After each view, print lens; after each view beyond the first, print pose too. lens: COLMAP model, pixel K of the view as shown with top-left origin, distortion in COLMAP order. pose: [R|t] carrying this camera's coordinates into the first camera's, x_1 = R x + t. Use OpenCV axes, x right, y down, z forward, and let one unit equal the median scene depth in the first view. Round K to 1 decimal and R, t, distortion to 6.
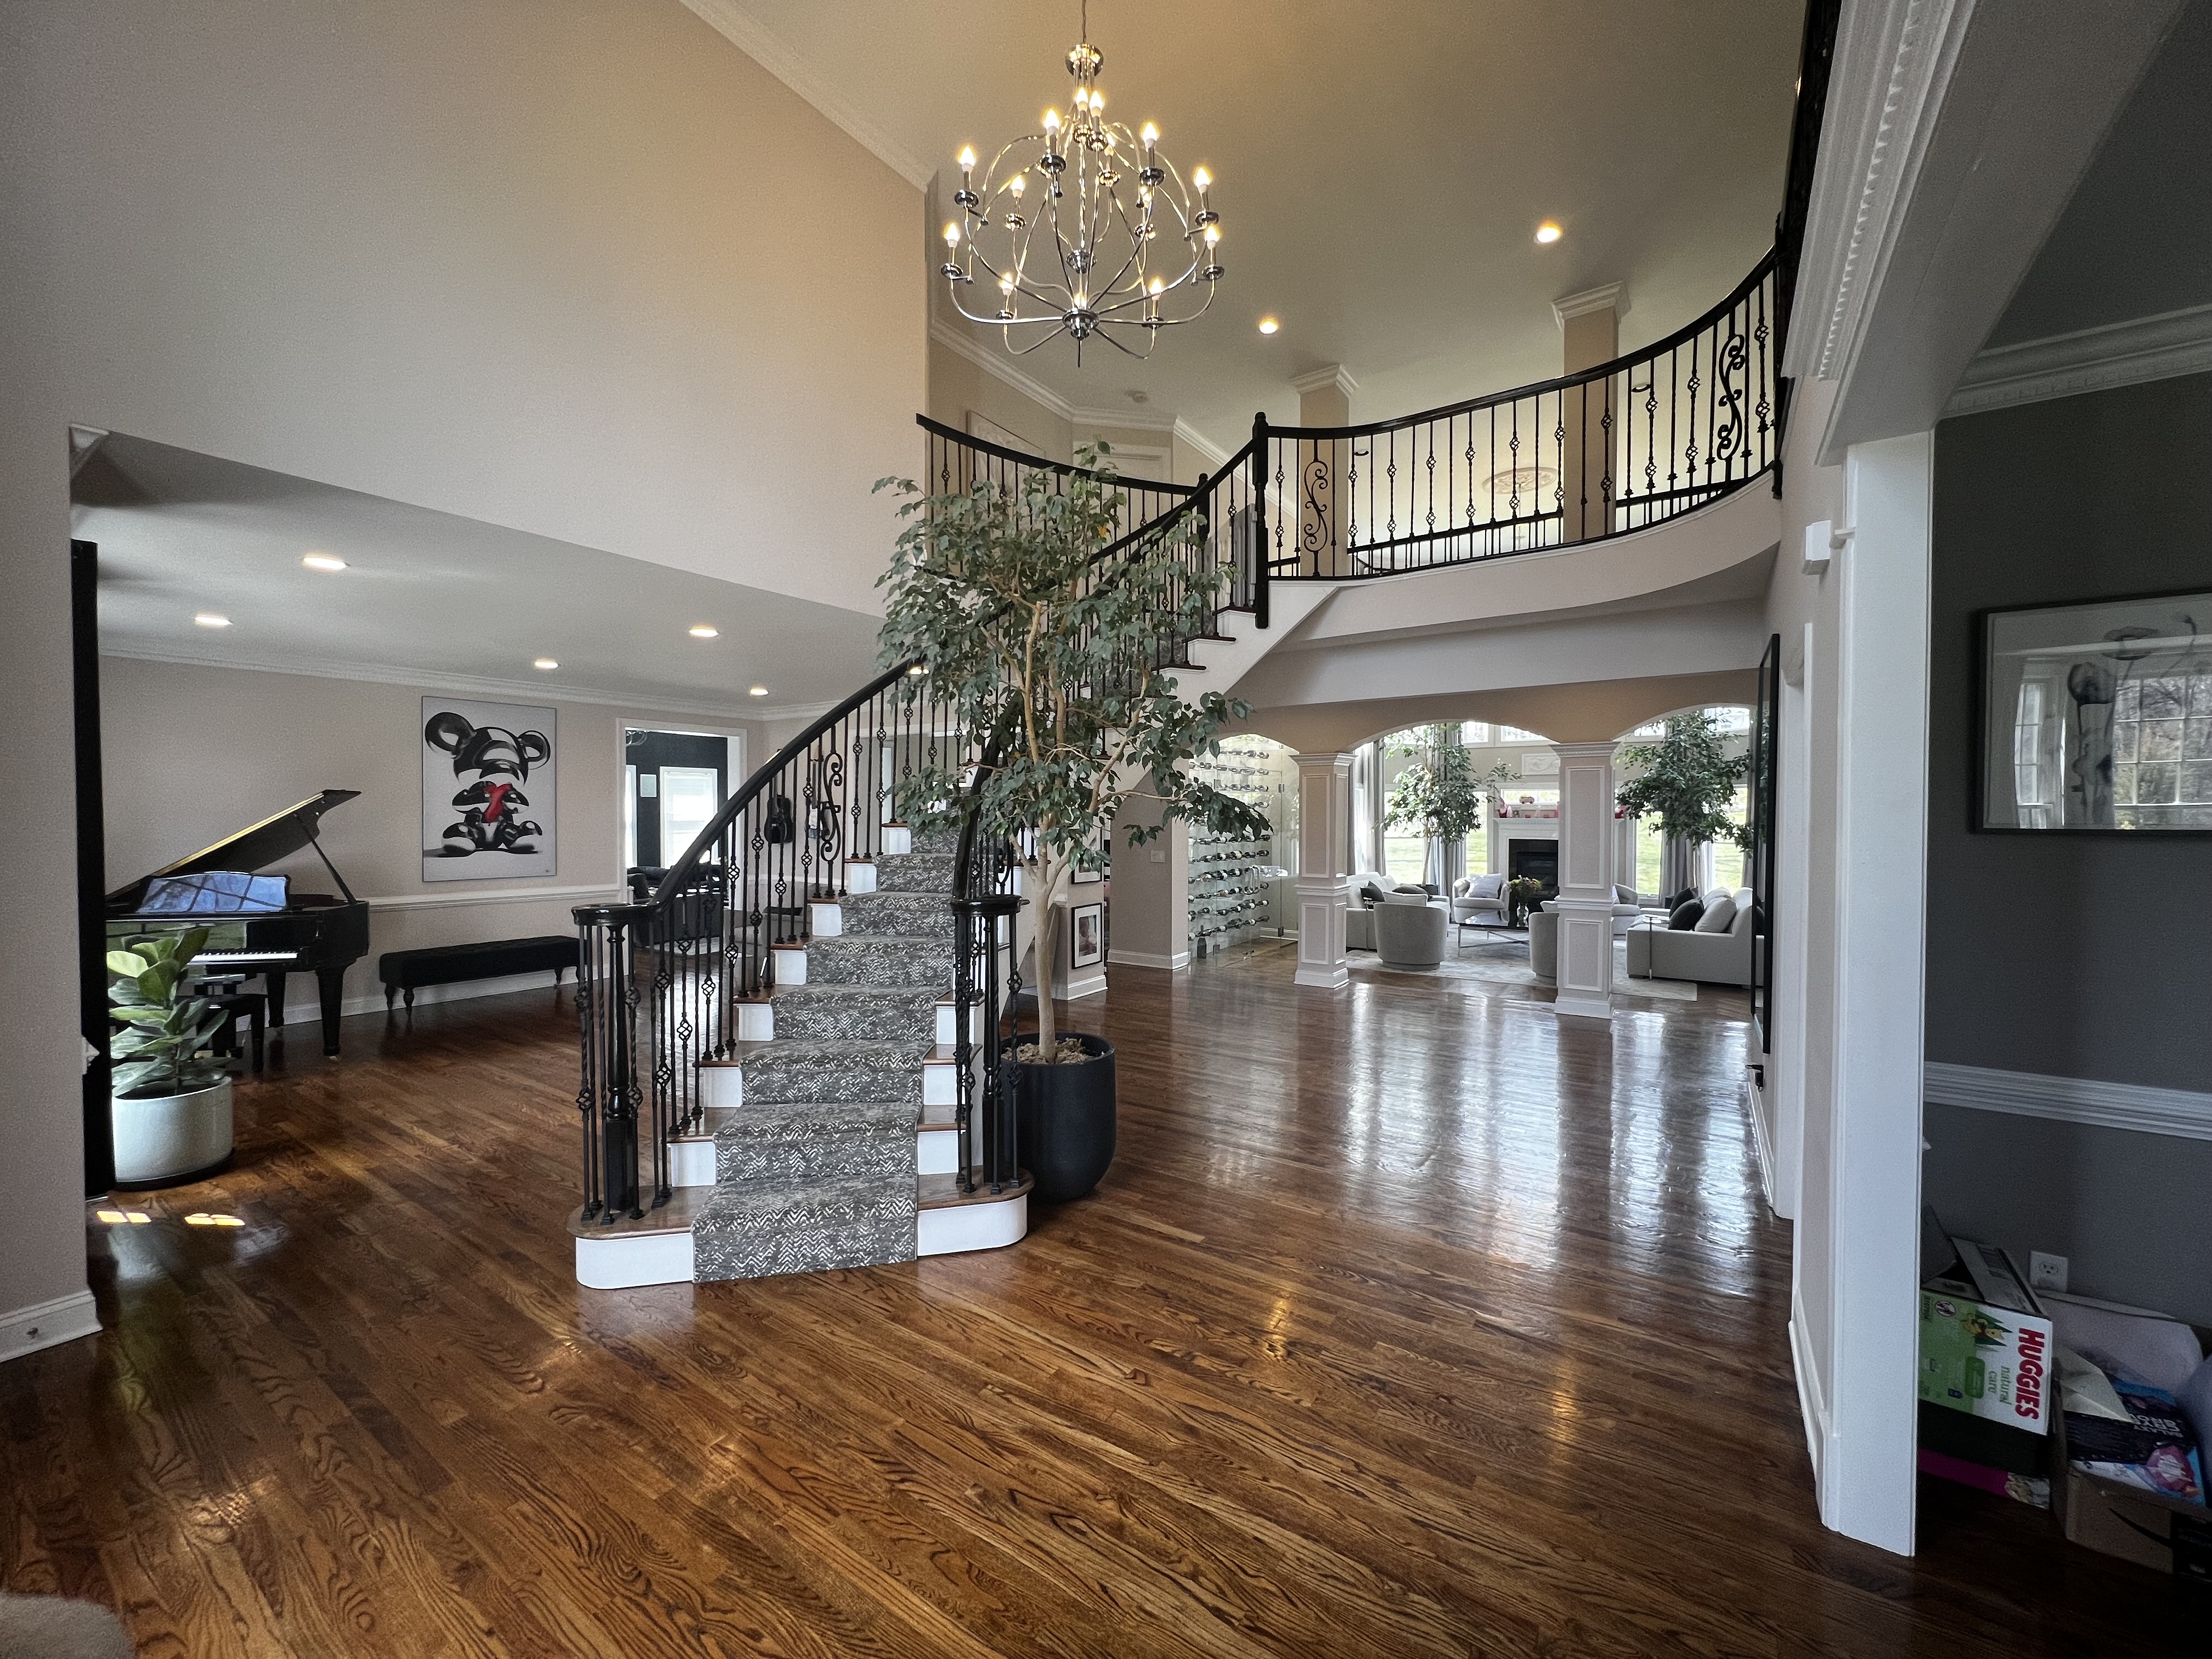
lens RADIAL K [[878.5, 0, 1101.9], [0, 878.5, 830.2], [0, 0, 1]] dist [-0.003817, 0.000836]
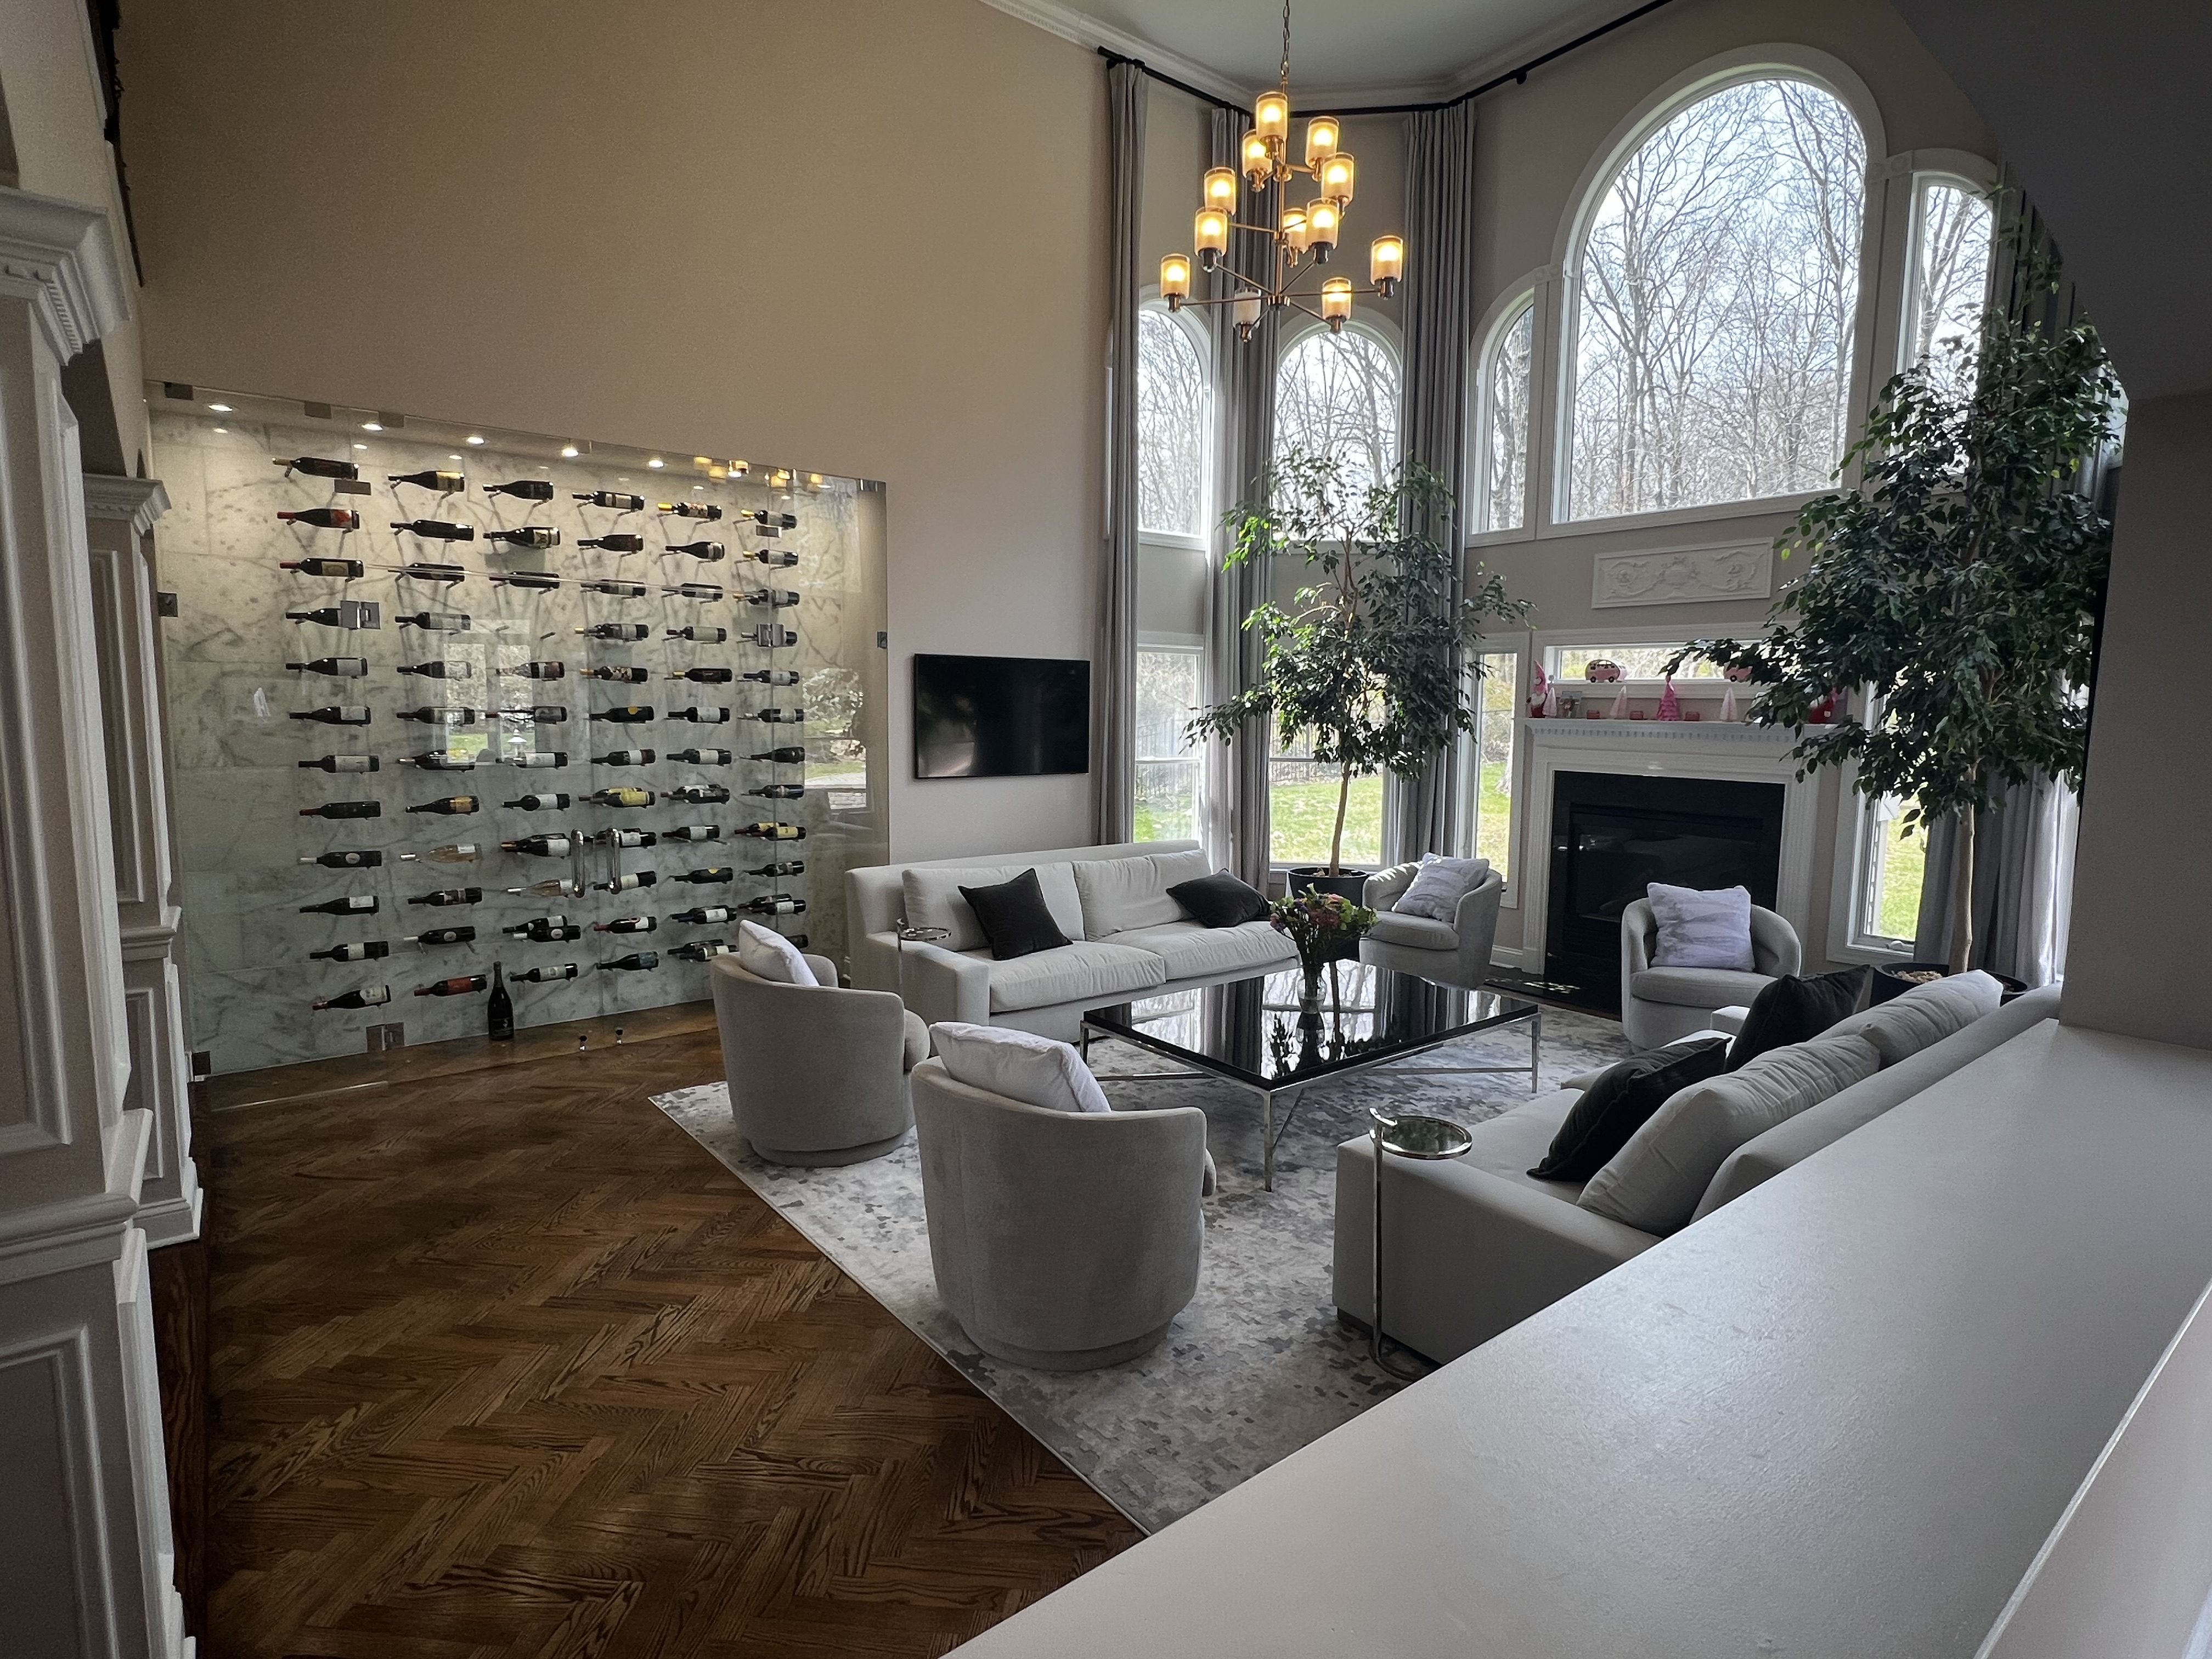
lens RADIAL K [[1117.2, 0, 1104.0], [0, 1117.2, 829.8], [0, 0, 1]] dist [-0.002747, 0.000260]
pose [[0.954935, 0.043484, -0.293614, 0.786808], [-0.016754, 0.995530, 0.092947, -0.013349], [0.296343, -0.083839, 0.951395, 0.844932]]
